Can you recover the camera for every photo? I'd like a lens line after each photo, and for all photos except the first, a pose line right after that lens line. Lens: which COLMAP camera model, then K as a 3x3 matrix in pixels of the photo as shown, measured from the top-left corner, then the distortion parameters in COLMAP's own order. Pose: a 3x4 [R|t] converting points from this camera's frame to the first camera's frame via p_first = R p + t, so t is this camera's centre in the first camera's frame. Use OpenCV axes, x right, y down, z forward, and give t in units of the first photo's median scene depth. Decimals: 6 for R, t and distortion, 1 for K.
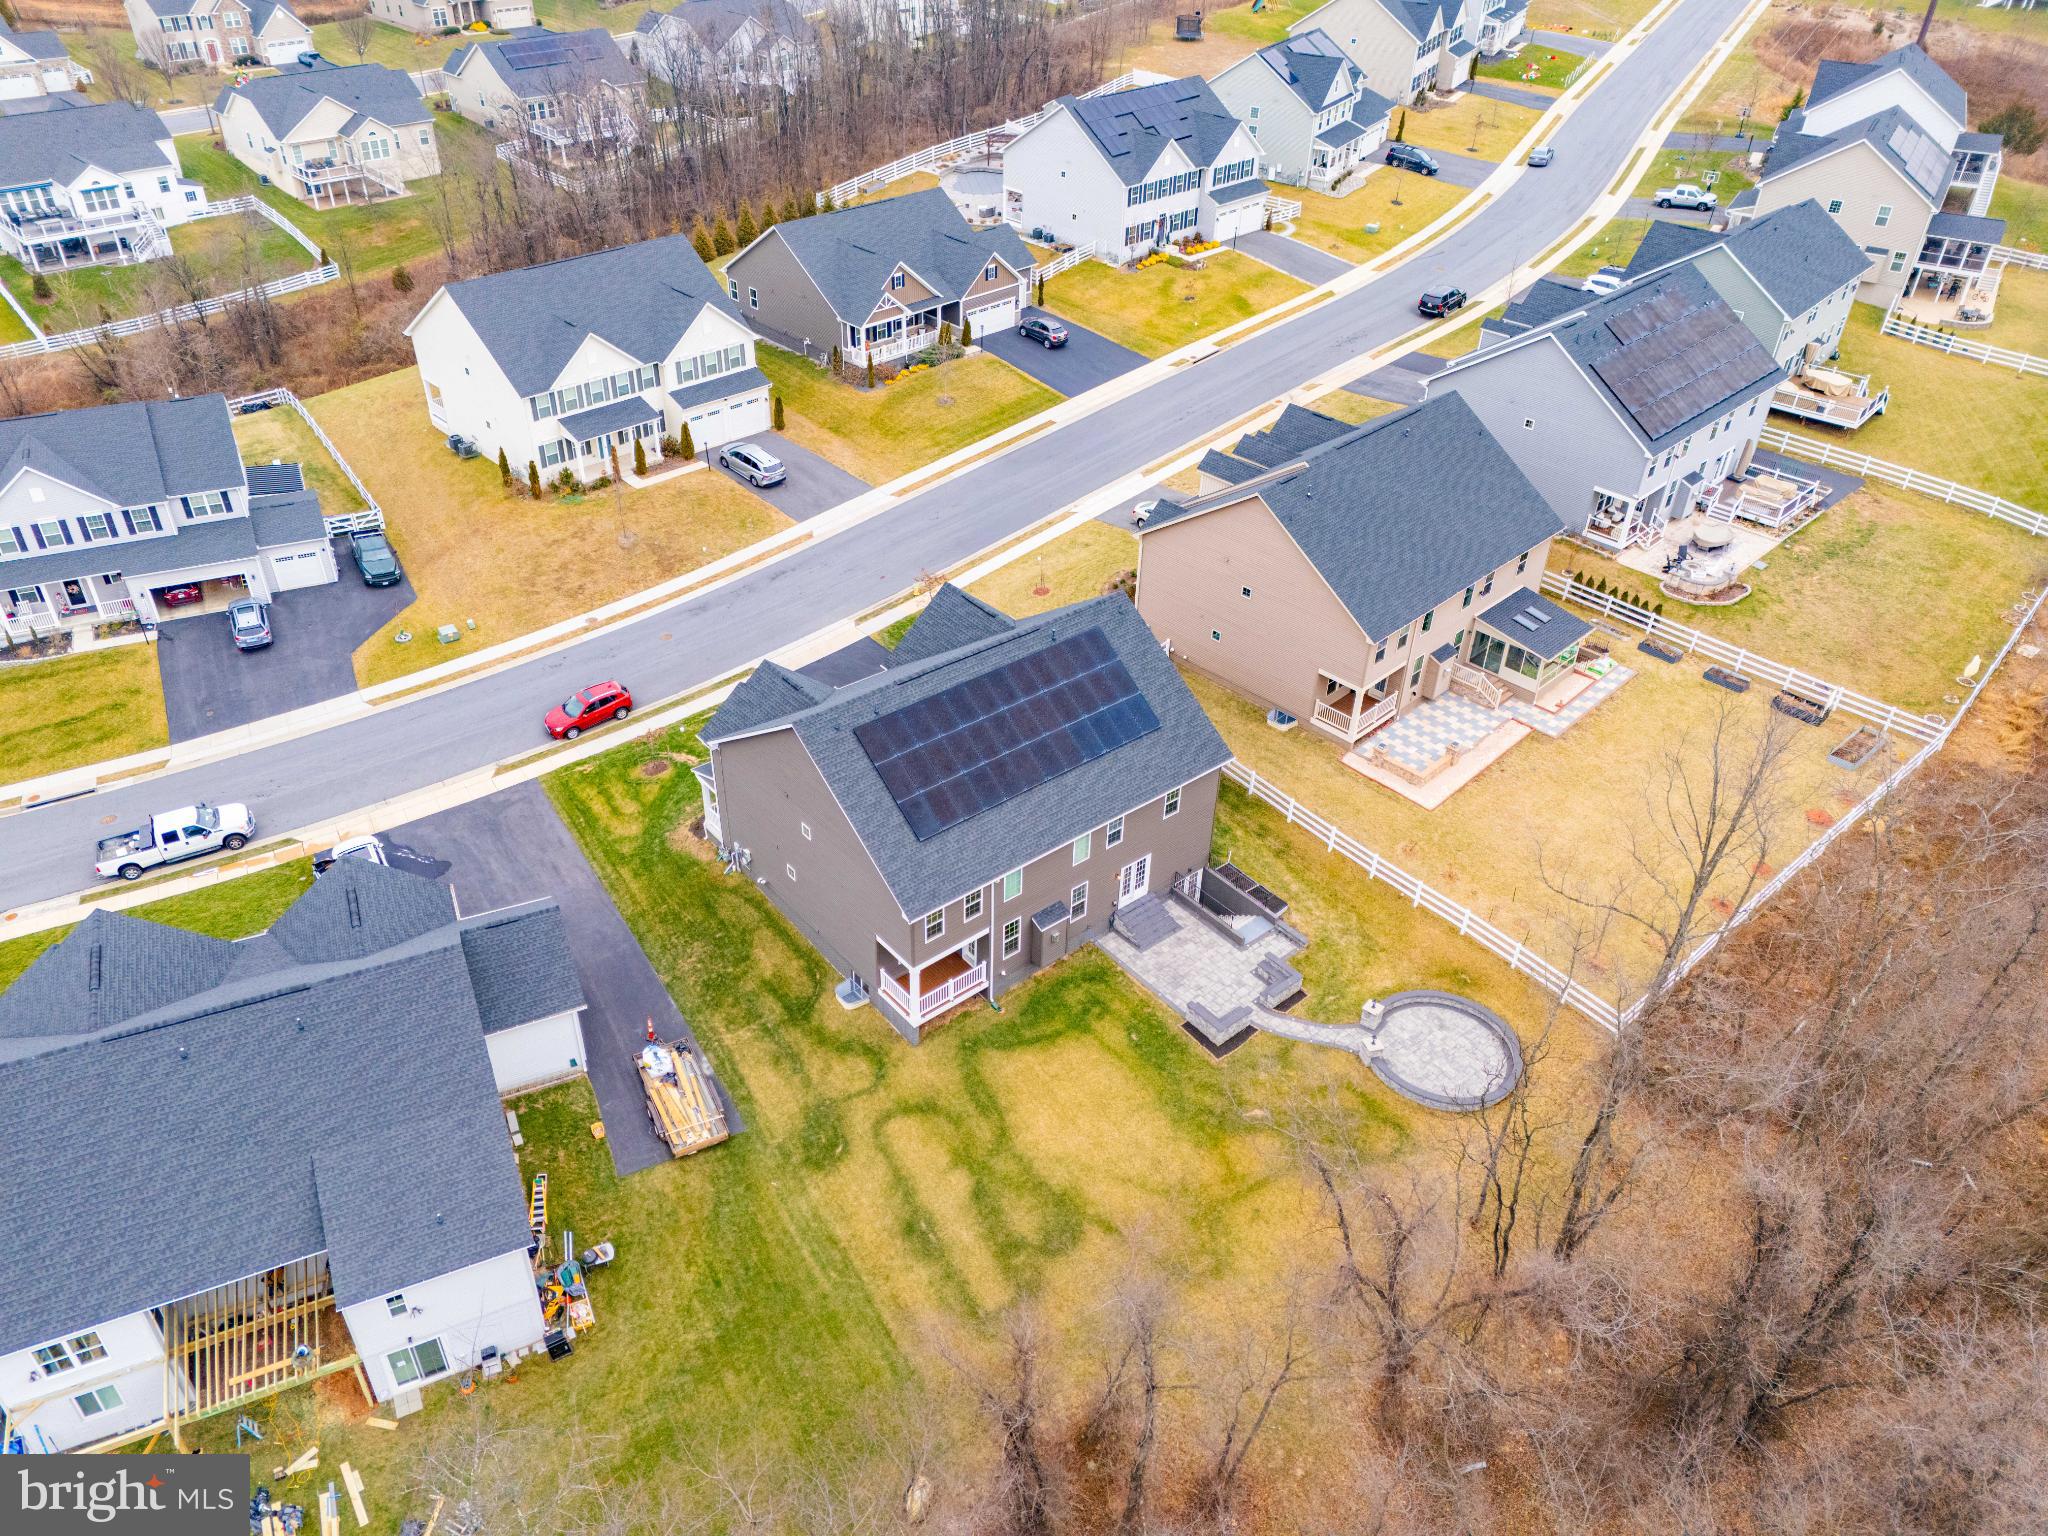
lens RADIAL K [[1496.1, 0, 1020.6], [0, 1496.1, 765.2], [0, 0, 1]] dist [0.085455, -0.074561]
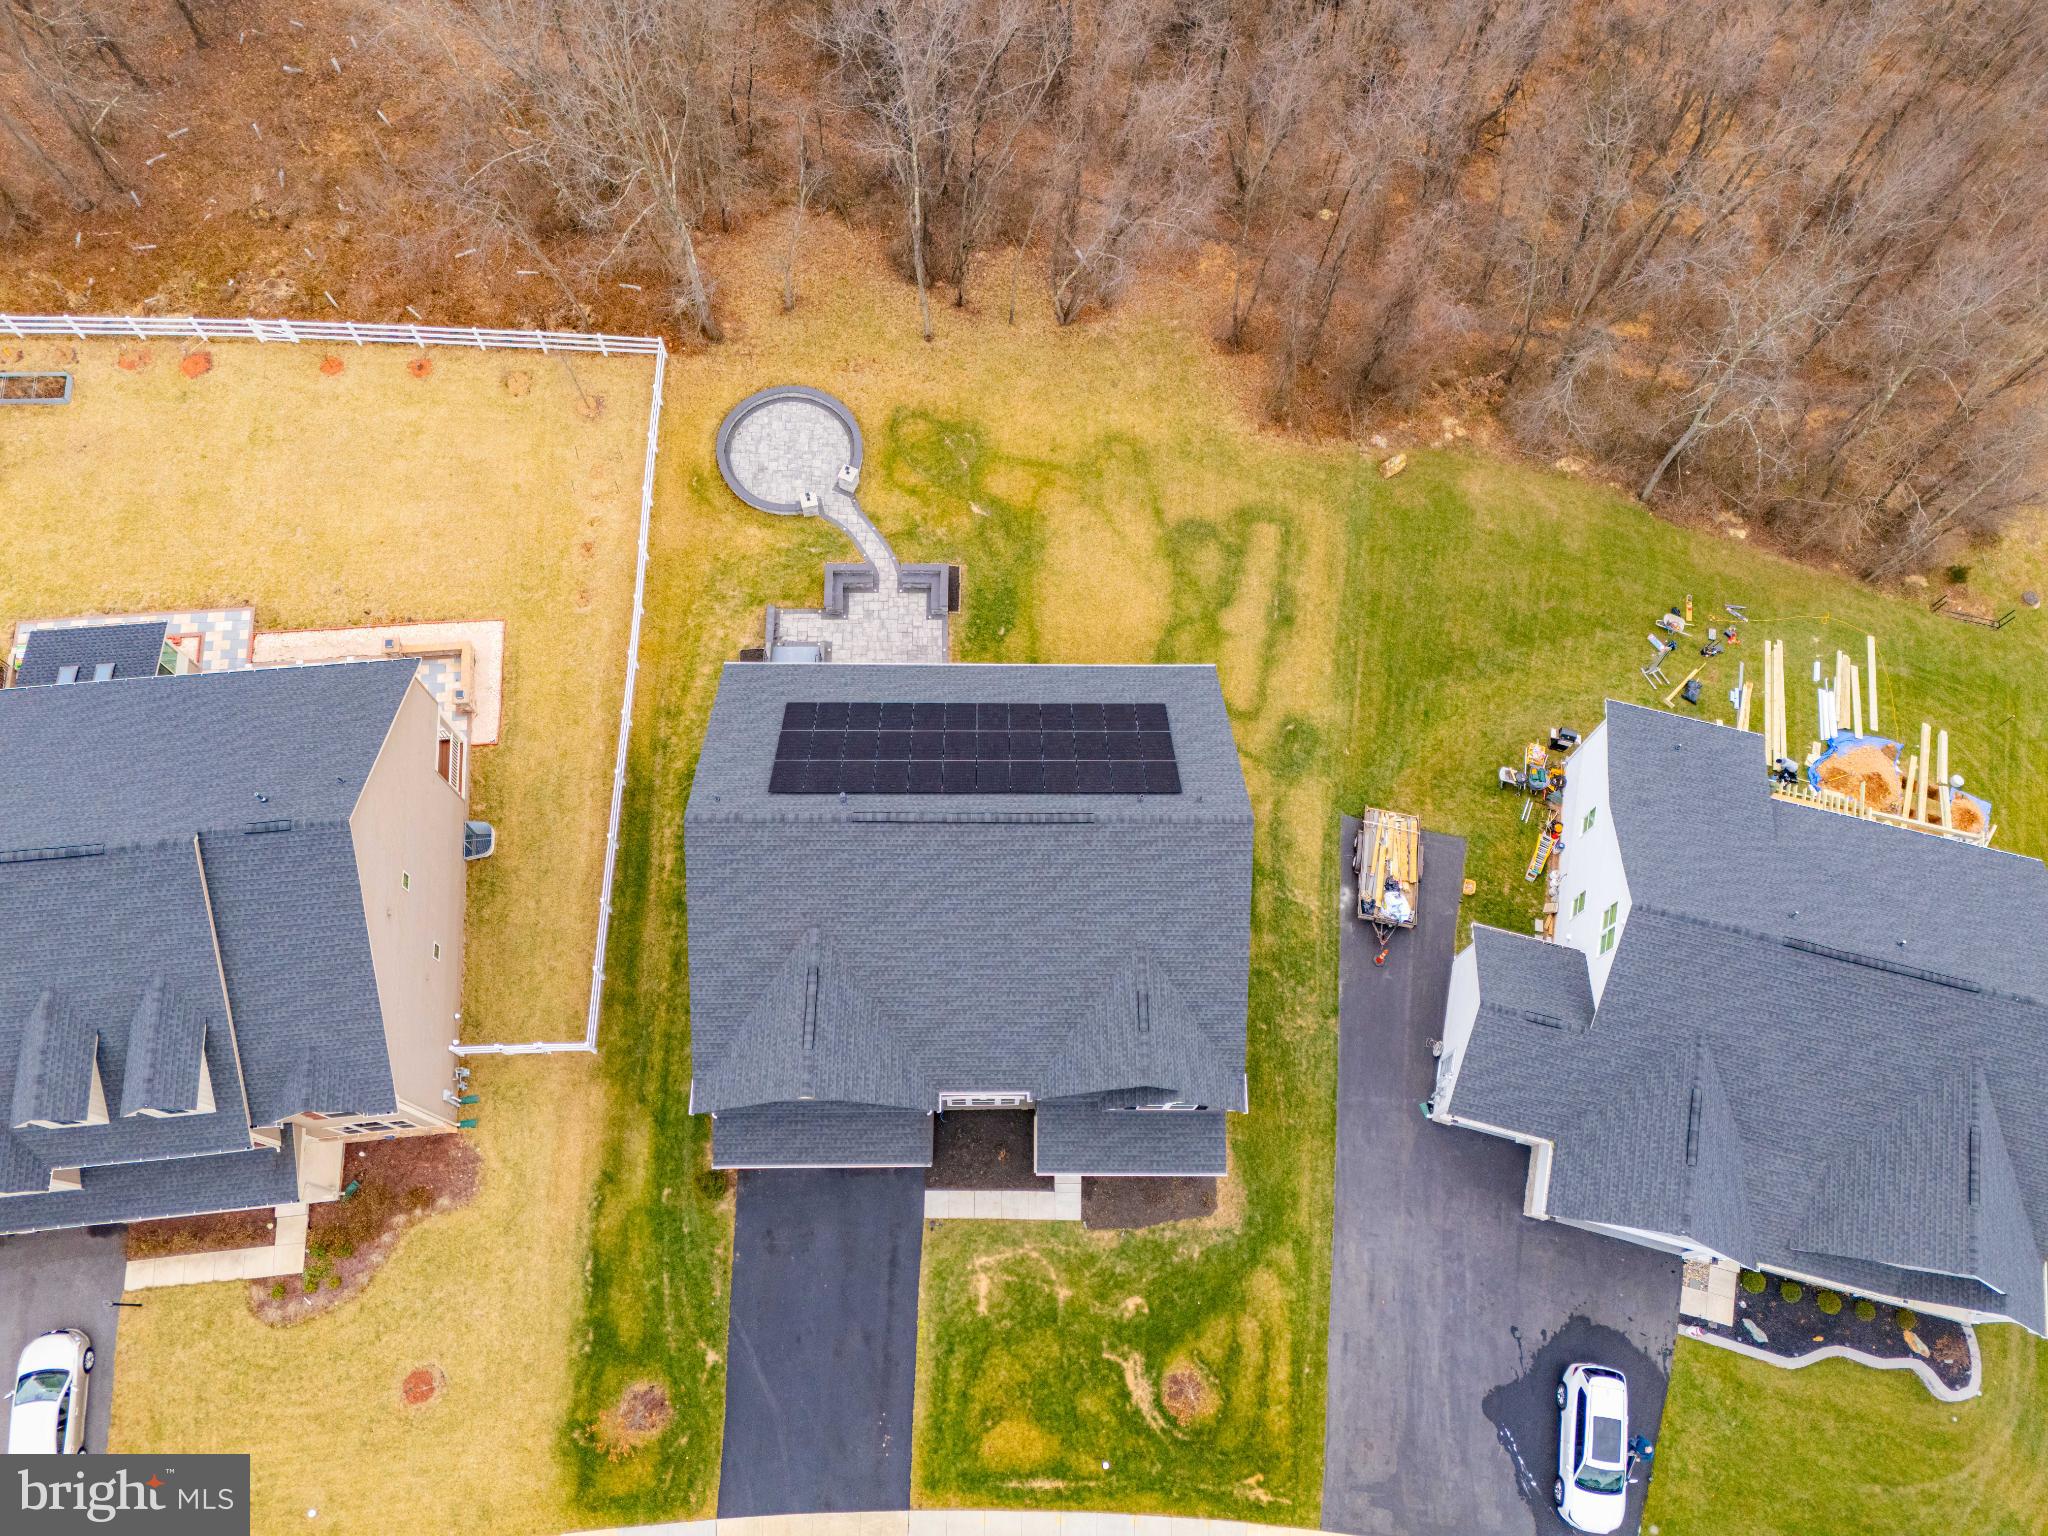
lens RADIAL K [[1496.1, 0, 1020.6], [0, 1496.1, 765.2], [0, 0, 1]] dist [0.085455, -0.074561]
pose [[-0.774668, -0.602607, 0.191713, -0.130349], [0.332351, -0.130057, 0.934146, -0.549970], [-0.537989, 0.787369, 0.301028, 0.542583]]
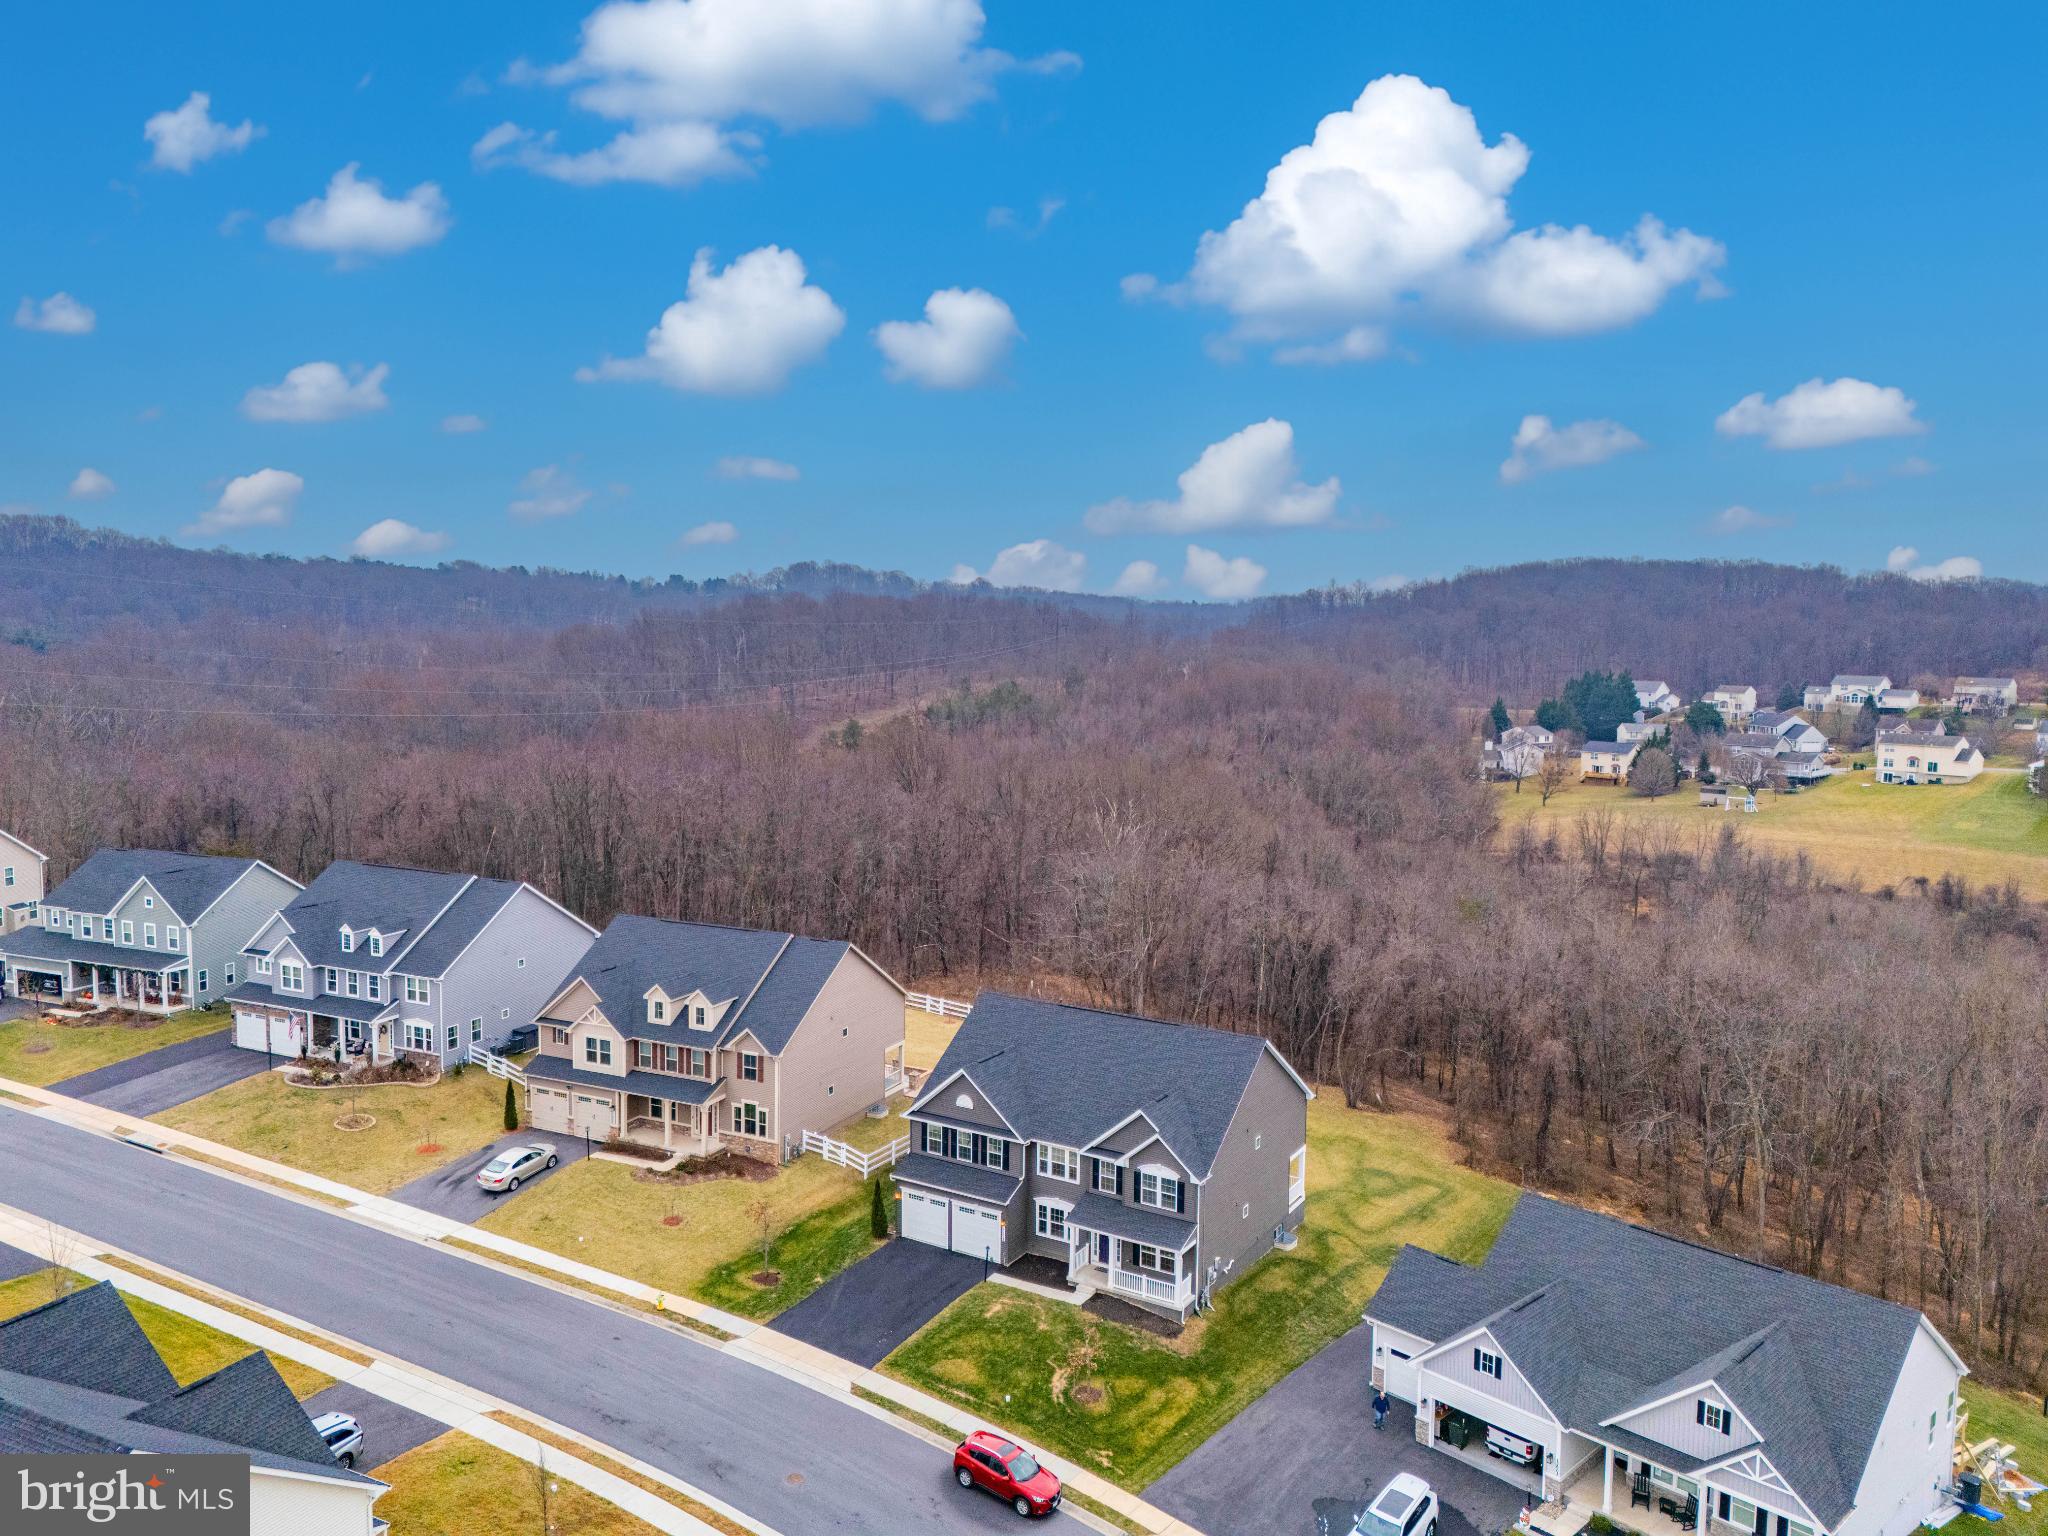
lens RADIAL K [[1496.1, 0, 1020.6], [0, 1496.1, 765.2], [0, 0, 1]] dist [0.085455, -0.074561]
pose [[-0.331007, -0.120427, 0.935912, -0.888129], [0.533935, 0.793876, 0.290989, -0.496142], [-0.778041, 0.596036, -0.198479, 0.873663]]
